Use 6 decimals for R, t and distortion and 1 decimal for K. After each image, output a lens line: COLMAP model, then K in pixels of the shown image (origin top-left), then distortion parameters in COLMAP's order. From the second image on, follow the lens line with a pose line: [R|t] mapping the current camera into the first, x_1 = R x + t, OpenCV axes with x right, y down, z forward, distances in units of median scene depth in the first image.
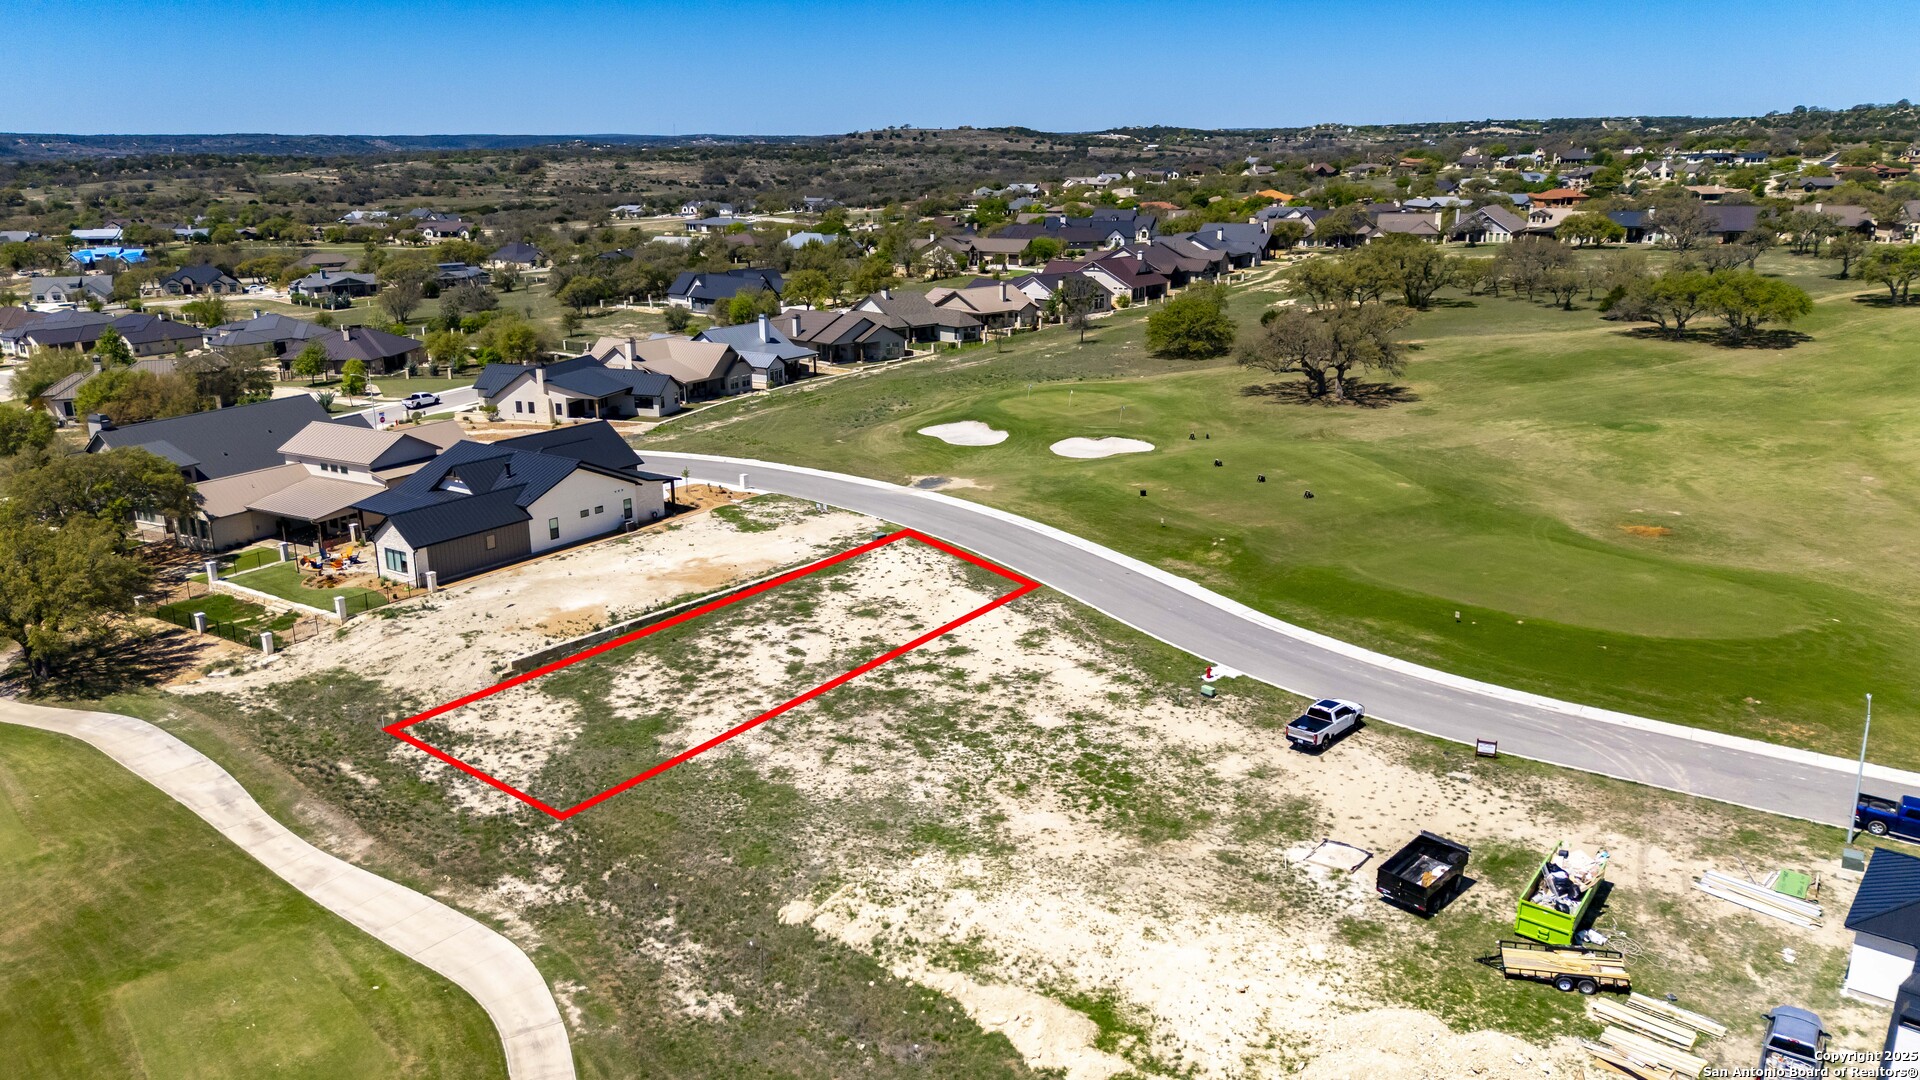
lens RADIAL K [[1413.2, 0, 960.0], [0, 1413.2, 540.0], [0, 0, 1]] dist [0.107284, -0.130473]
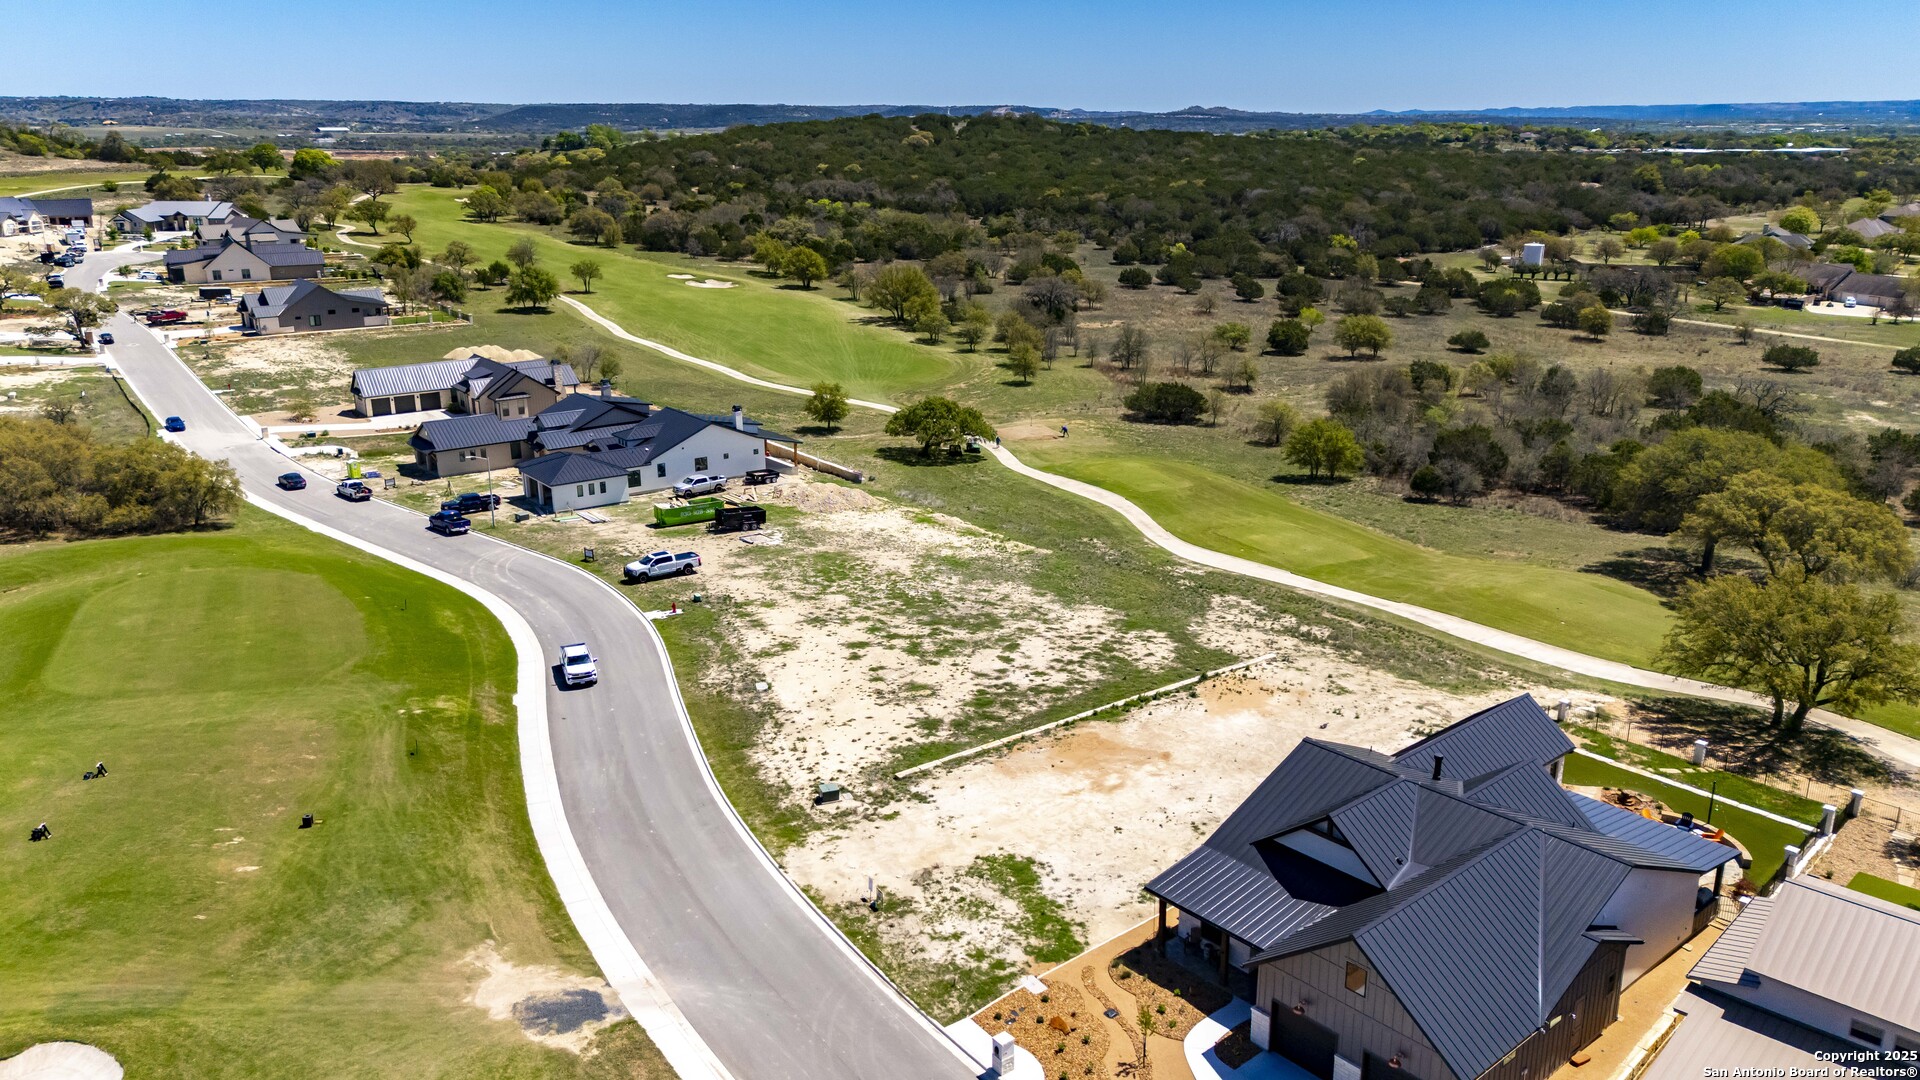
lens RADIAL K [[1413.2, 0, 960.0], [0, 1413.2, 540.0], [0, 0, 1]] dist [0.107284, -0.130473]
pose [[-0.967816, -0.061715, 0.243973, -0.340714], [0.077703, 0.848812, 0.522953, -0.554513], [-0.239361, 0.525080, -0.816699, 1.864838]]
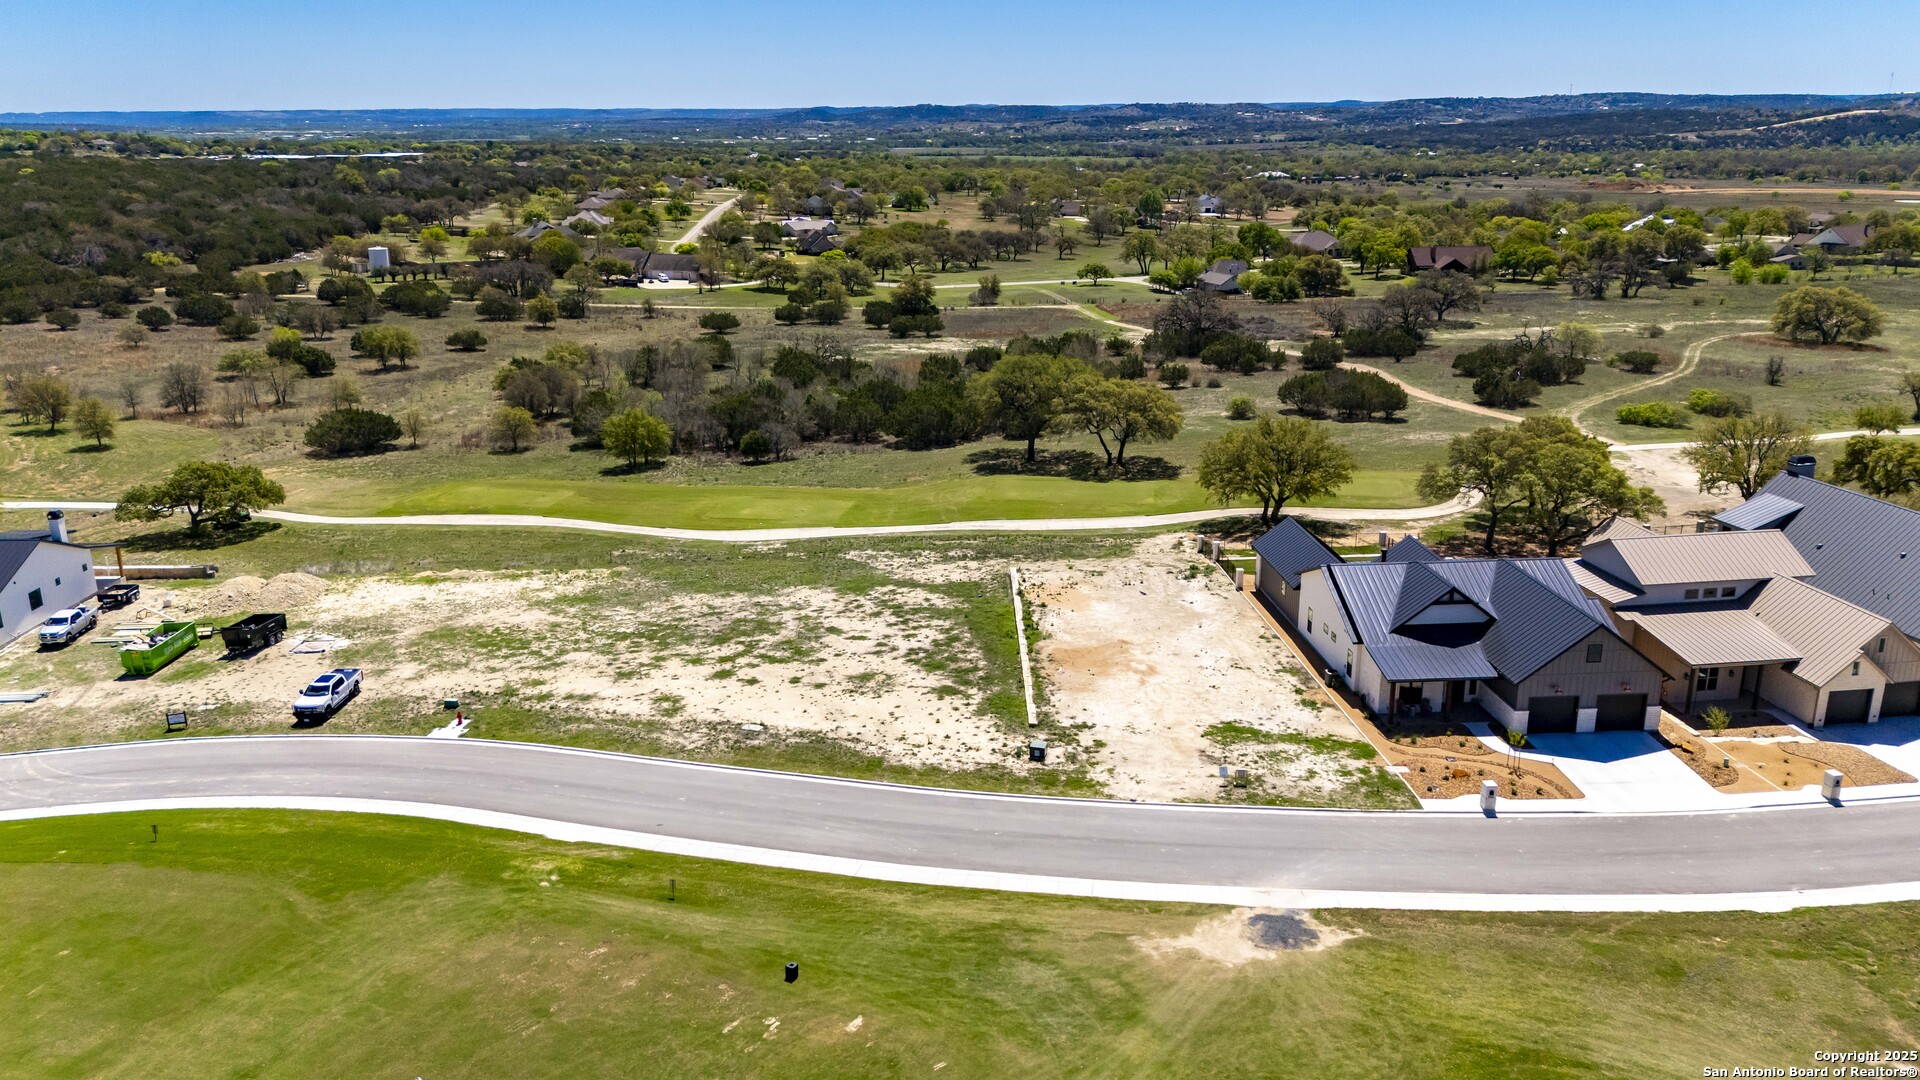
lens RADIAL K [[1413.2, 0, 960.0], [0, 1413.2, 540.0], [0, 0, 1]] dist [0.107284, -0.130473]
pose [[-0.777334, 0.192461, -0.598924, 0.468130], [-0.157032, 0.862551, 0.480986, -0.532080], [0.609173, 0.467937, -0.640268, 1.758452]]
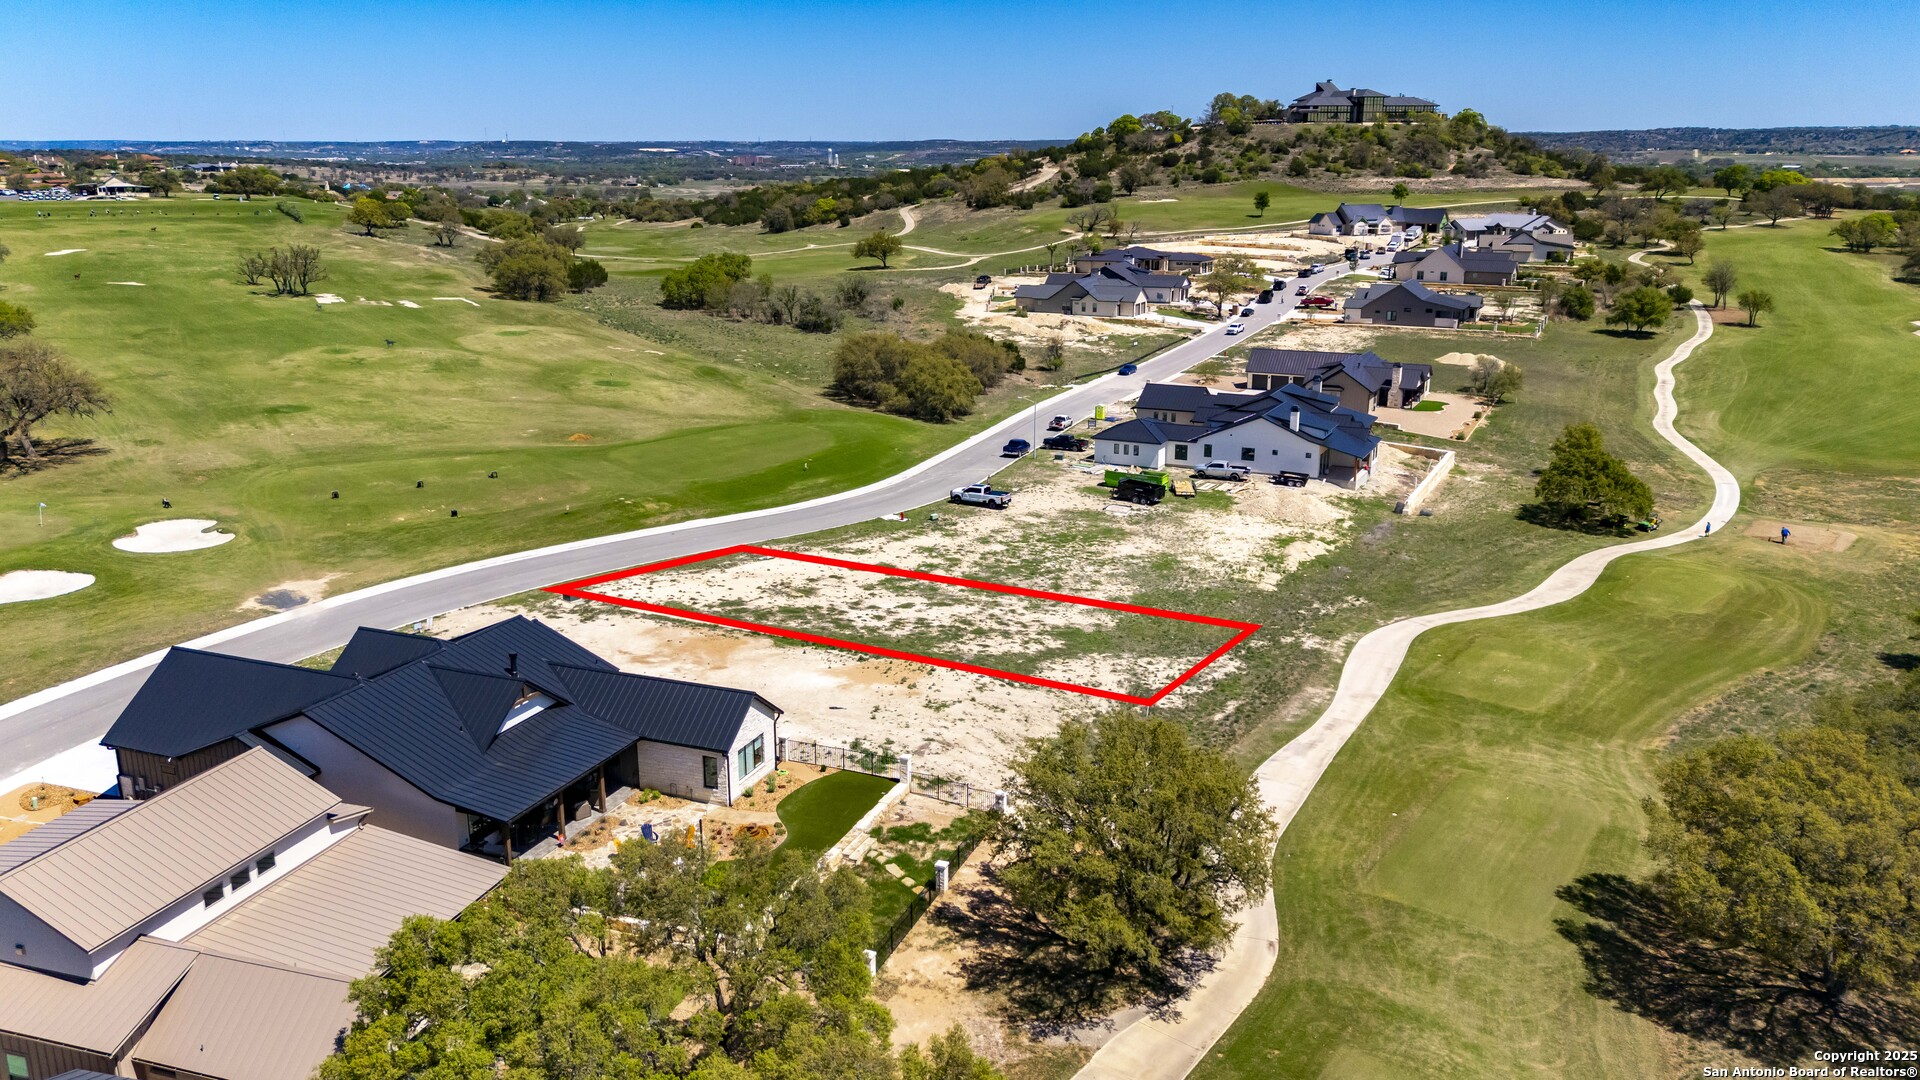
lens RADIAL K [[1413.9, 0, 960.0], [0, 1413.9, 540.0], [0, 0, 1]] dist [0.171389, -0.353992]
pose [[-0.208728, -0.250990, 0.945218, -1.215408], [0.265666, 0.915610, 0.301794, -0.307312], [-0.941198, 0.314105, -0.124435, 1.119544]]
